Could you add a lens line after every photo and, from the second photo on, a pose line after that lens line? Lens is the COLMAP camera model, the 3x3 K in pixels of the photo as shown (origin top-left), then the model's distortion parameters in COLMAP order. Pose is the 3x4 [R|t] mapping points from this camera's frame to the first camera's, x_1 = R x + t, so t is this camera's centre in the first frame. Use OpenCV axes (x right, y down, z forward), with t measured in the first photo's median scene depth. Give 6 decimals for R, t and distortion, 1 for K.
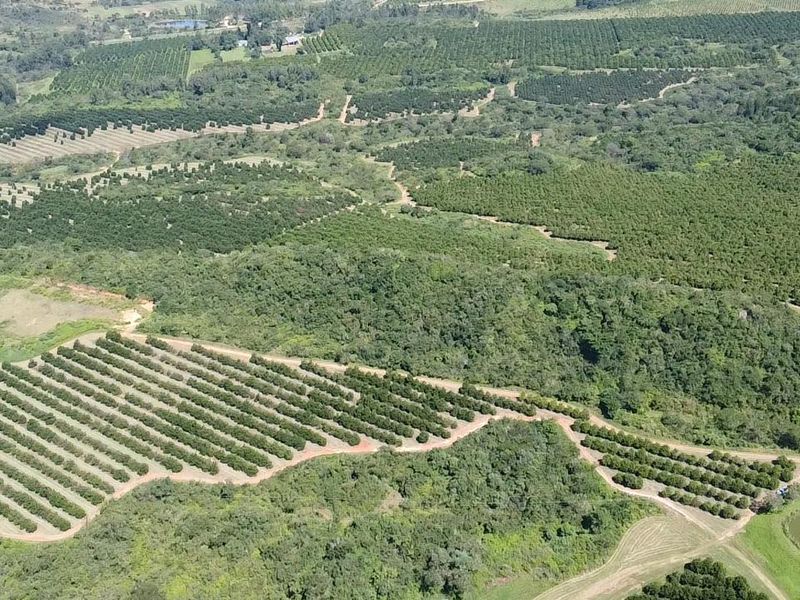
lens RADIAL K [[796.0, 0, 400.0], [0, 796.0, 300.0], [0, 0, 1]] dist [0.005707, -0.001618]
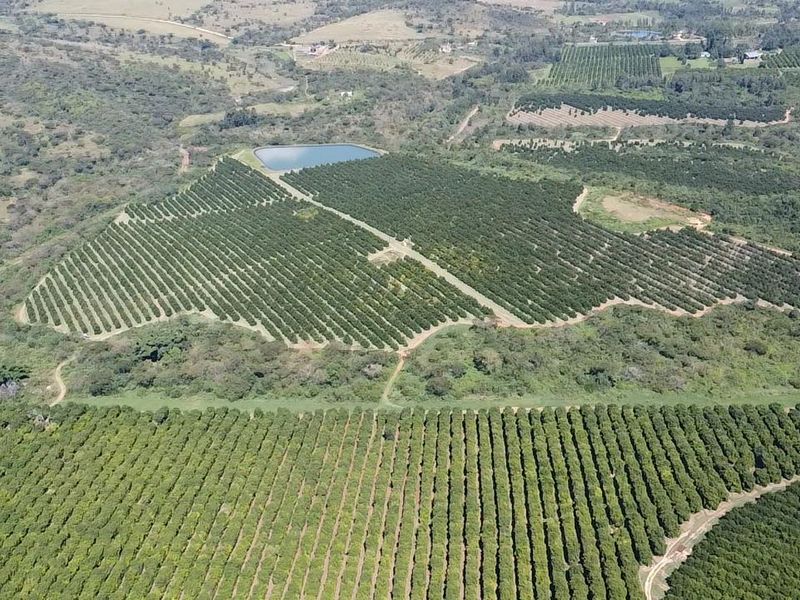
lens RADIAL K [[796.0, 0, 400.0], [0, 796.0, 300.0], [0, 0, 1]] dist [0.005707, -0.001618]
pose [[0.904625, 0.200881, -0.375899, -0.129933], [-0.206014, 0.978178, 0.026954, 0.128156], [0.373110, 0.053058, 0.926269, -0.325329]]
